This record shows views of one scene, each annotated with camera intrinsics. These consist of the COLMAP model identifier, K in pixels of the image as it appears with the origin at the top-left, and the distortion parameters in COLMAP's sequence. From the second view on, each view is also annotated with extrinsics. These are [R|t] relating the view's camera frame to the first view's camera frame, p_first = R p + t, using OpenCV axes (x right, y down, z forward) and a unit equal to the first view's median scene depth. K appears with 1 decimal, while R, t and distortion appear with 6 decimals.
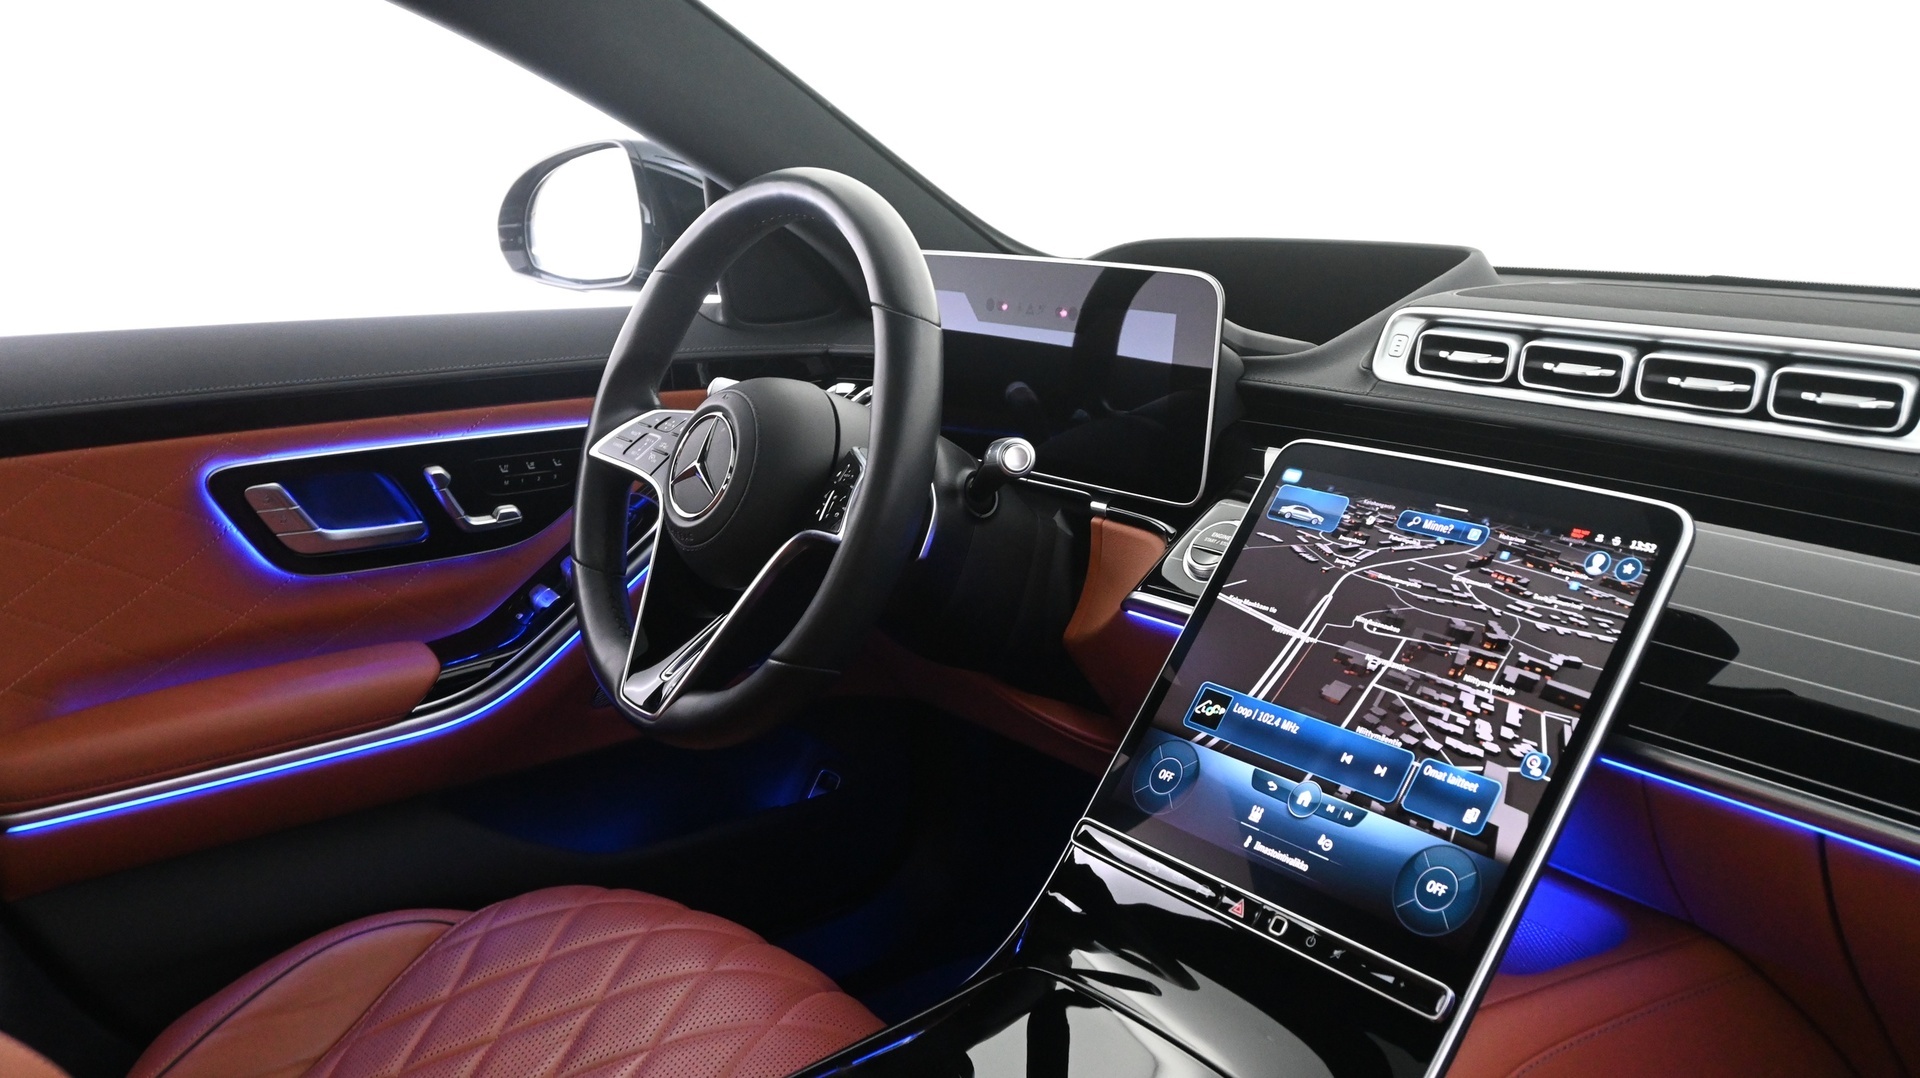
lens RADIAL K [[1678.6, 0, 949.4], [0, 1678.6, 536.7], [0, 0, 1]] dist [0.005498, 0.004808]
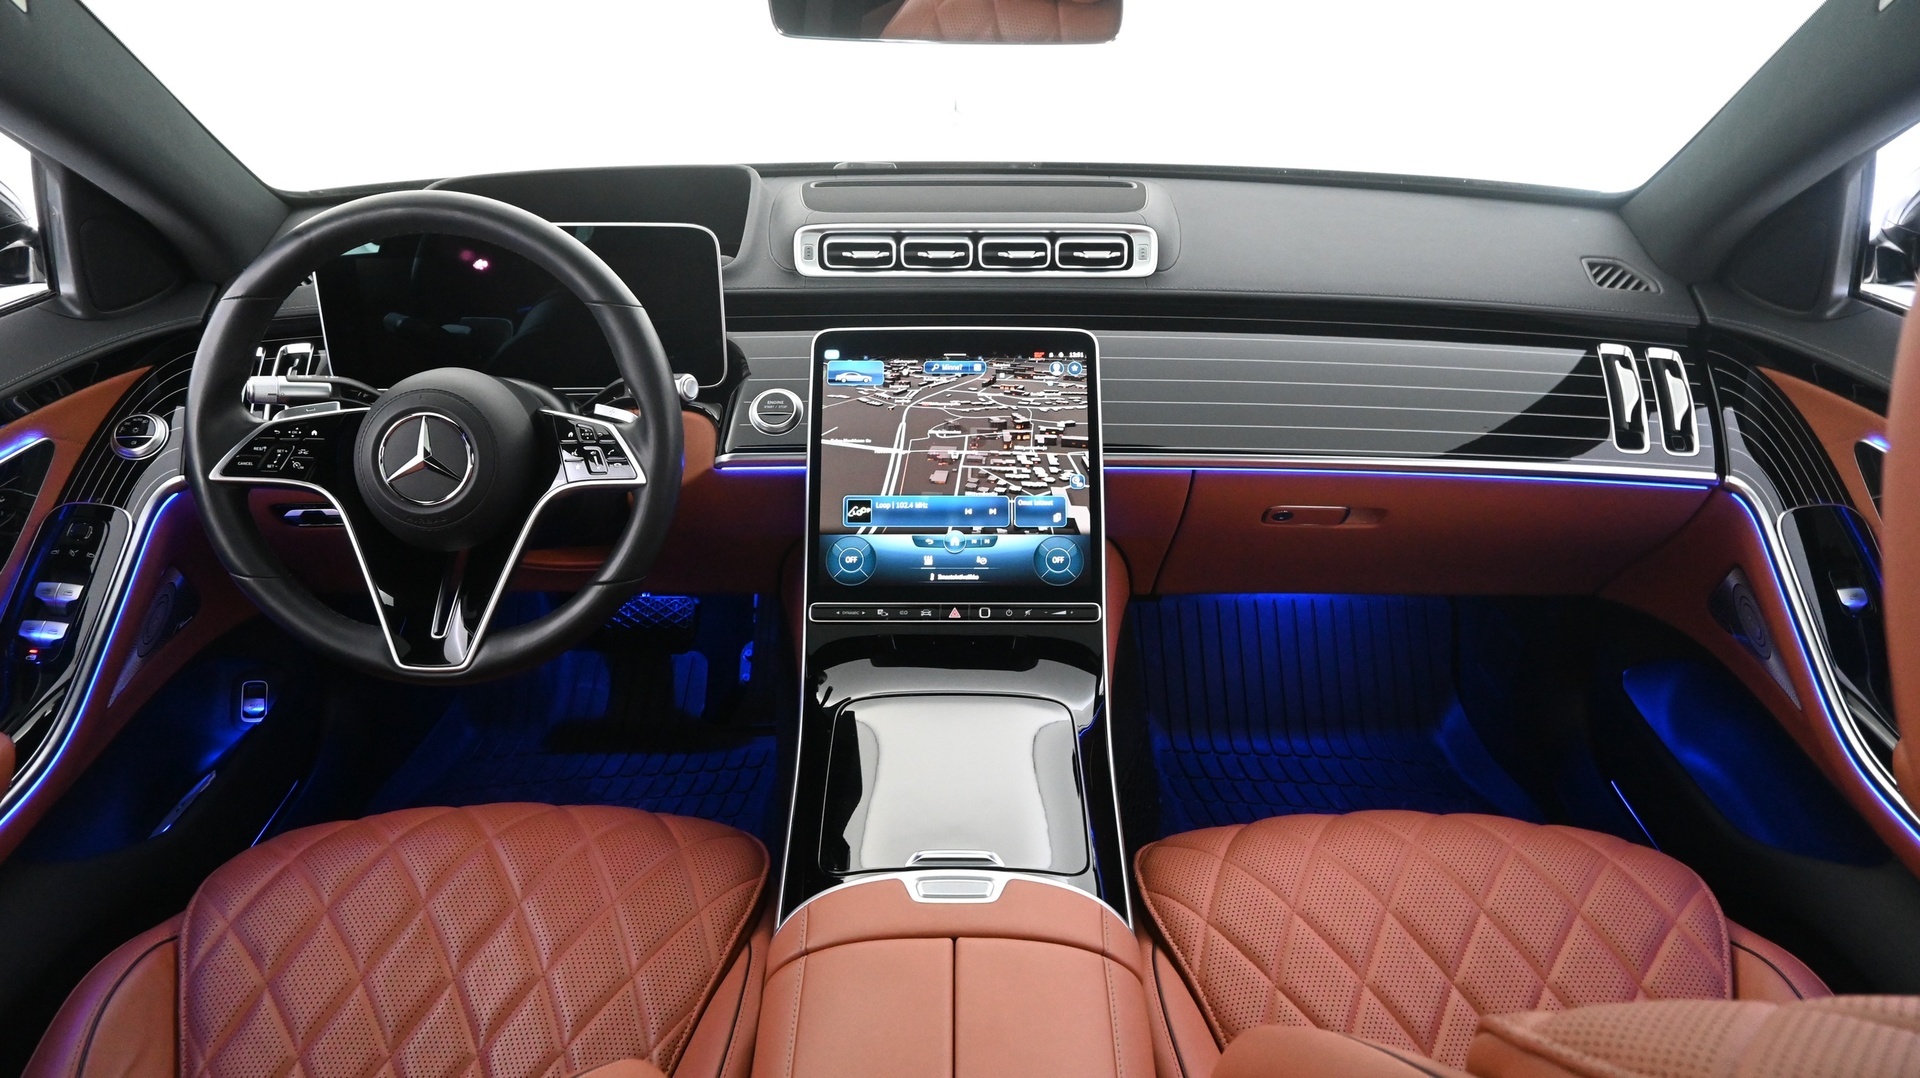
lens RADIAL K [[1334.2, 0, 960.0], [0, 1334.2, 539.0], [0, 0, 1]] dist [0.001714, -0.002008]
pose [[0.595273, -0.338918, 0.728549, -0.800764], [0.178885, 0.939836, 0.291047, -0.249949], [-0.783358, -0.042926, 0.620087, 0.149832]]
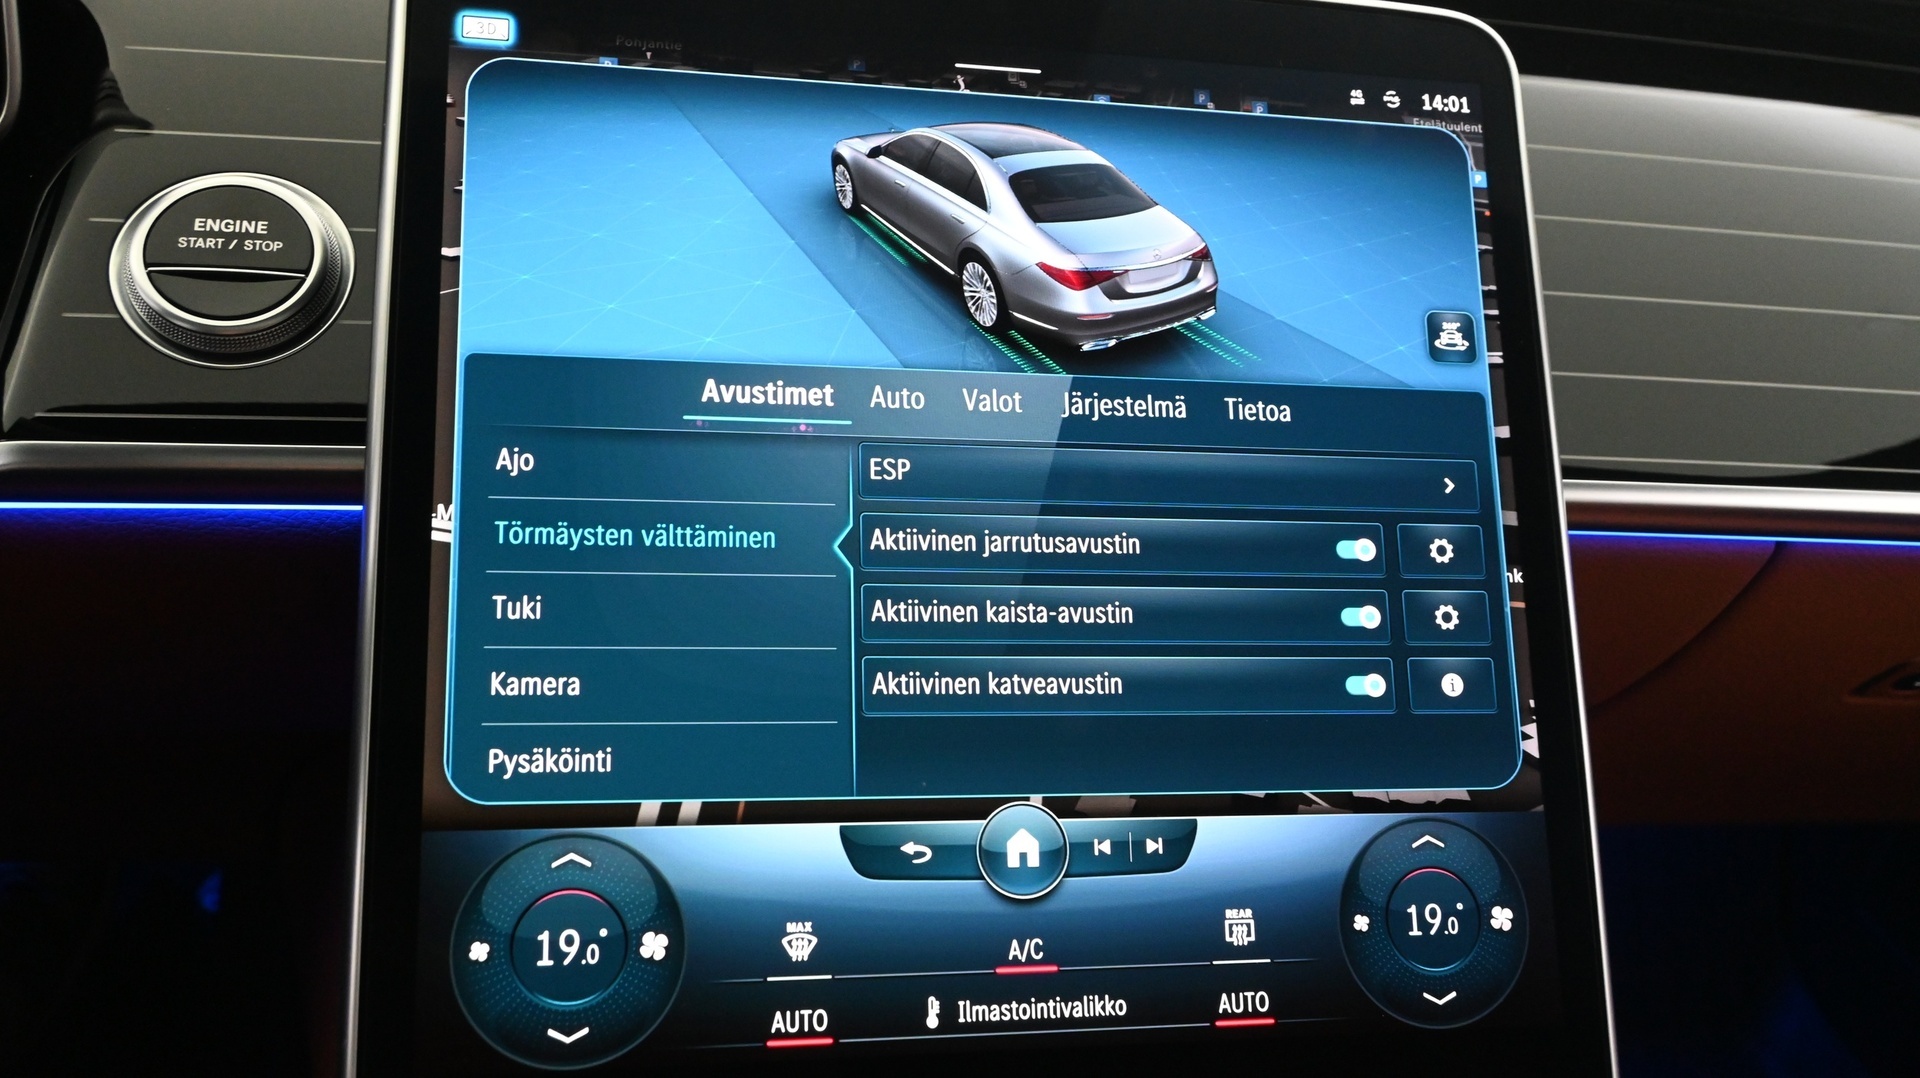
lens RADIAL K [[1678.6, 0, 949.4], [0, 1678.6, 536.7], [0, 0, 1]] dist [0.005498, 0.004808]
pose [[0.437260, -0.339388, 0.832838, -0.109356], [0.095388, 0.938338, 0.332299, -0.051390], [-0.894262, -0.065858, 0.442671, 0.861786]]
